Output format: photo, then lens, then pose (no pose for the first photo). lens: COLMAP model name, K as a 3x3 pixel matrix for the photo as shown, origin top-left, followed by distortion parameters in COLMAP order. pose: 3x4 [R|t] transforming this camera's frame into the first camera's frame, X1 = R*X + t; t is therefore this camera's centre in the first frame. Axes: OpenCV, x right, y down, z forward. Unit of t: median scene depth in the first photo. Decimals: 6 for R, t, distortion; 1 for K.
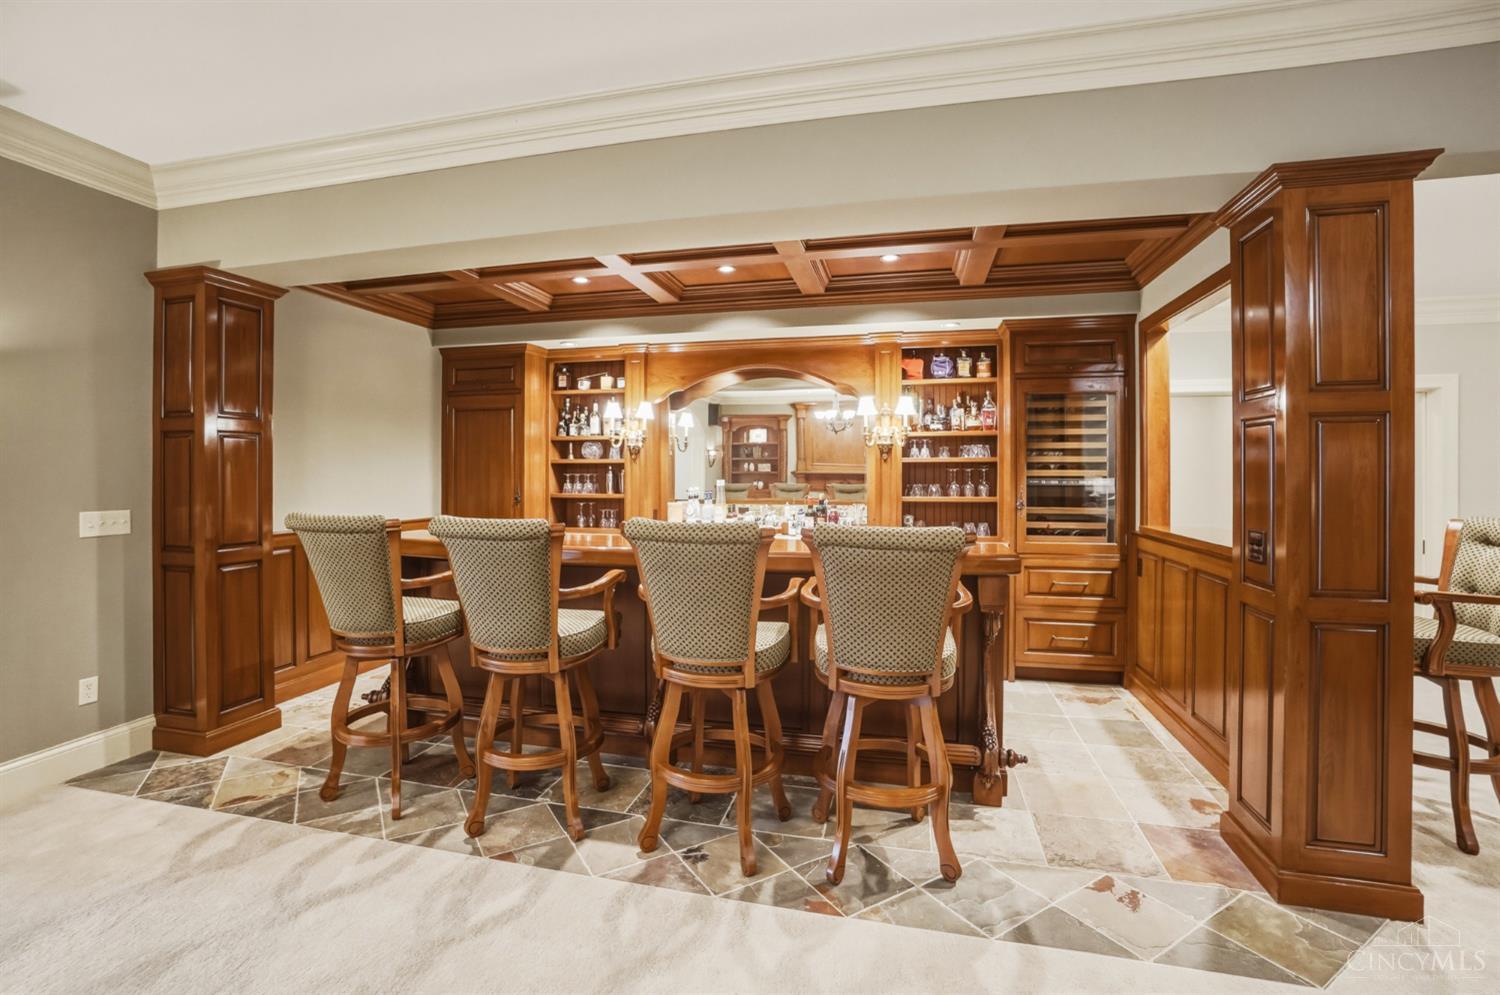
lens RADIAL K [[666.8, 0, 747.6], [0, 666.8, 475.0], [0, 0, 1]] dist [-0.044953, 0.013082]
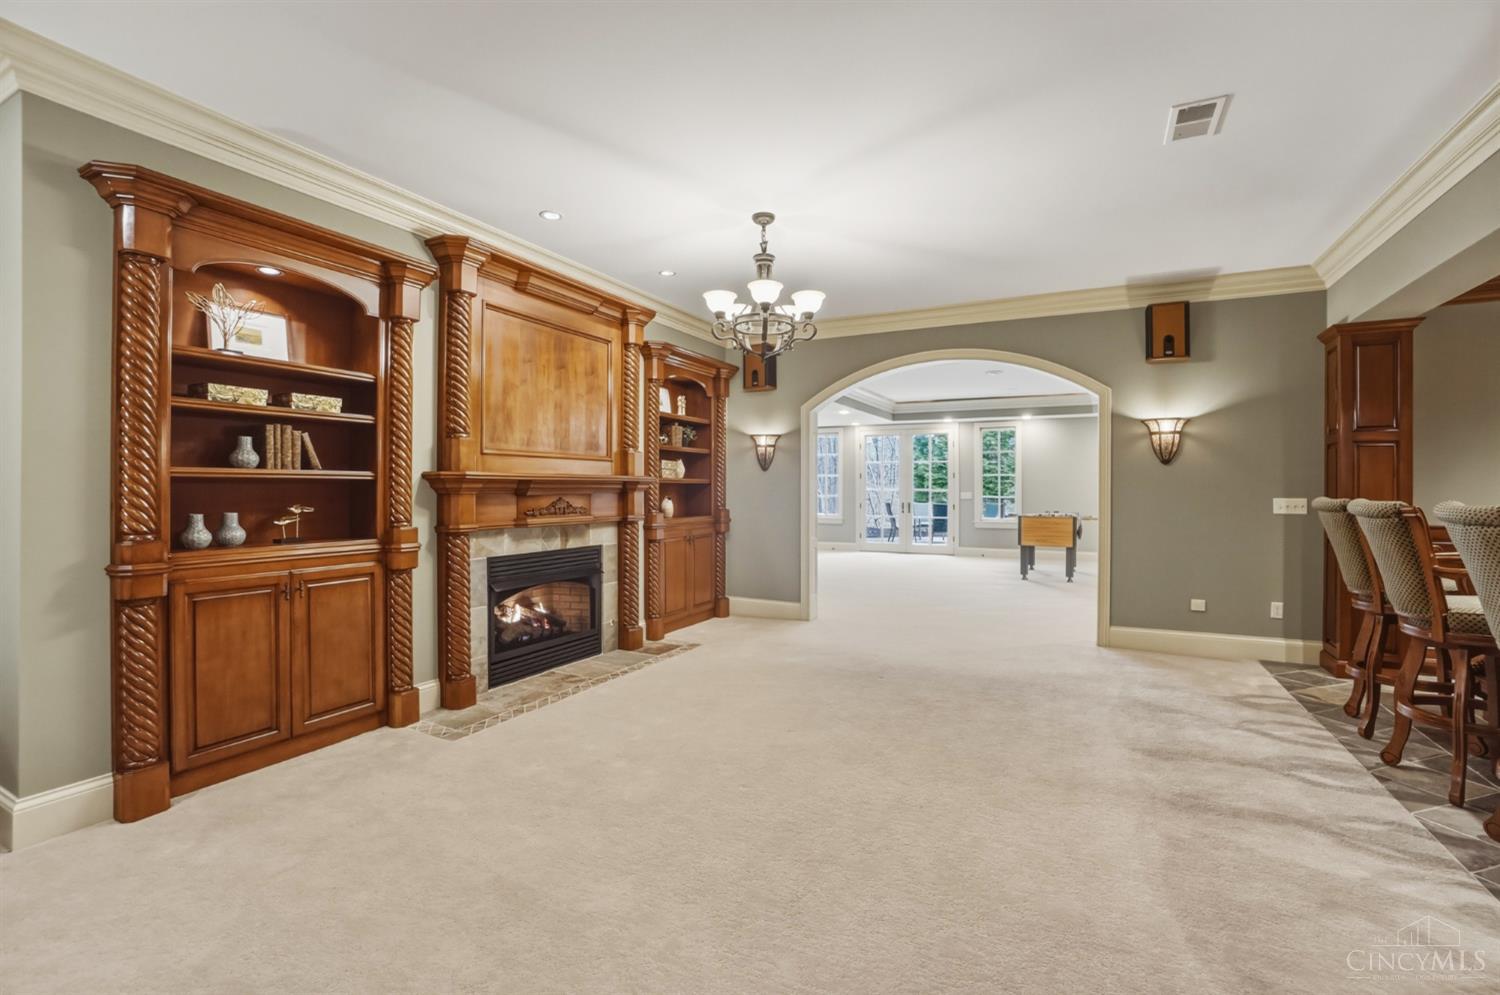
lens RADIAL K [[666.8, 0, 751.5], [0, 666.8, 490.3], [0, 0, 1]] dist [-0.044953, 0.013082]
pose [[-0.222224, 0.008526, -0.974958, 0.836302], [-0.001130, 0.999959, 0.009002, 0.024986], [0.974995, 0.003102, -0.222205, 0.087140]]
